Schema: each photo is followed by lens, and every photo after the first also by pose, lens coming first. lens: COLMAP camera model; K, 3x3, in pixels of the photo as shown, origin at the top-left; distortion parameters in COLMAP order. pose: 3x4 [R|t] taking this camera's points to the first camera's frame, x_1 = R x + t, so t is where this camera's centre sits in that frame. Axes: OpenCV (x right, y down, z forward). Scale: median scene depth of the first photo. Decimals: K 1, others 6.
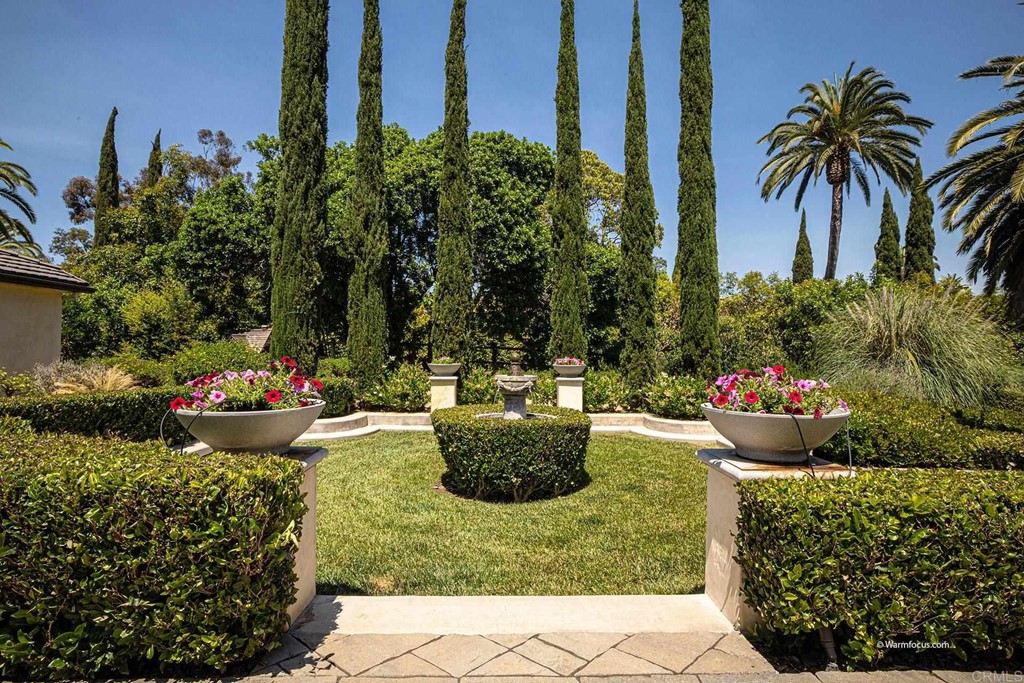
lens RADIAL K [[627.2, 0, 512.1], [0, 627.2, 343.3], [0, 0, 1]] dist [0.028394, -0.000523]
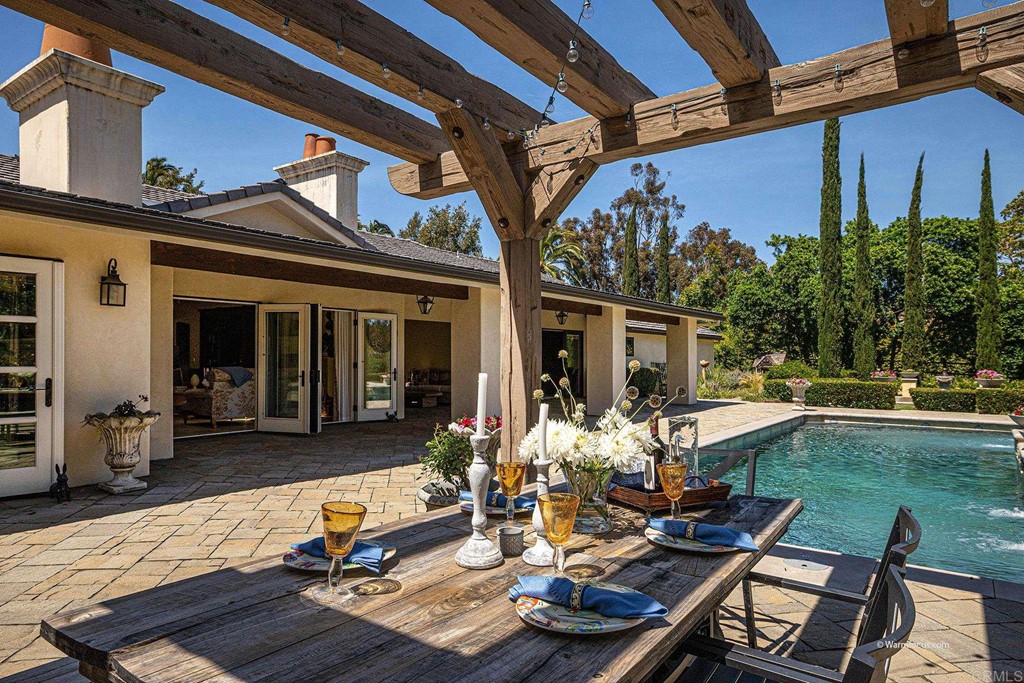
lens RADIAL K [[627.2, 0, 515.7], [0, 627.2, 346.2], [0, 0, 1]] dist [0.028394, -0.000523]
pose [[0.803825, -0.012947, -0.594725, 0.063488], [0.005507, 0.999882, -0.014324, -0.021328], [0.594841, 0.008239, 0.803801, -0.987799]]
